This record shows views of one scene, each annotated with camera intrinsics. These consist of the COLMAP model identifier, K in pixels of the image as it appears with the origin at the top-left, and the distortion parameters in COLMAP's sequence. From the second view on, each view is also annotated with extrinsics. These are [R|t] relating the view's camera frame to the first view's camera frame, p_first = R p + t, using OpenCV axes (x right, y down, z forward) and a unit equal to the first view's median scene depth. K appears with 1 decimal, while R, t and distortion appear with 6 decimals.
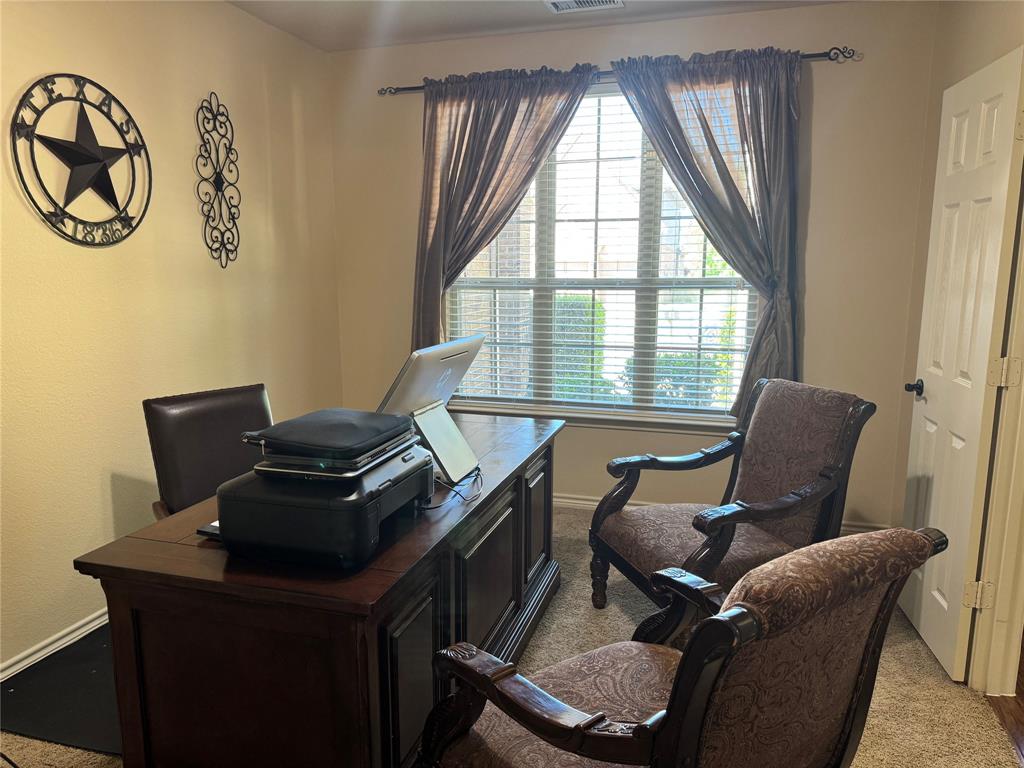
lens RADIAL K [[715.8, 0, 510.8], [0, 715.8, 385.0], [0, 0, 1]] dist [0.073505, -0.085281]
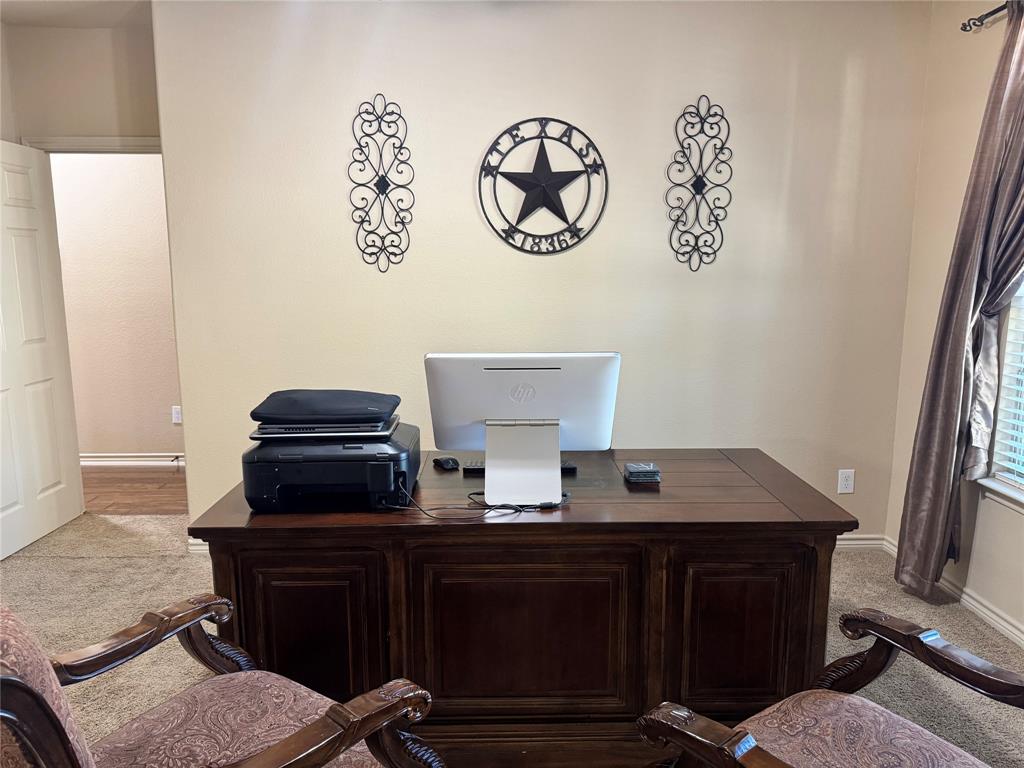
lens RADIAL K [[715.8, 0, 517.3], [0, 715.8, 379.6], [0, 0, 1]] dist [0.073505, -0.085281]
pose [[0.325866, 0.131501, -0.936226, 0.567775], [-0.152576, 0.984613, 0.085191, -0.075096], [0.933023, 0.115084, 0.340916, 0.544163]]
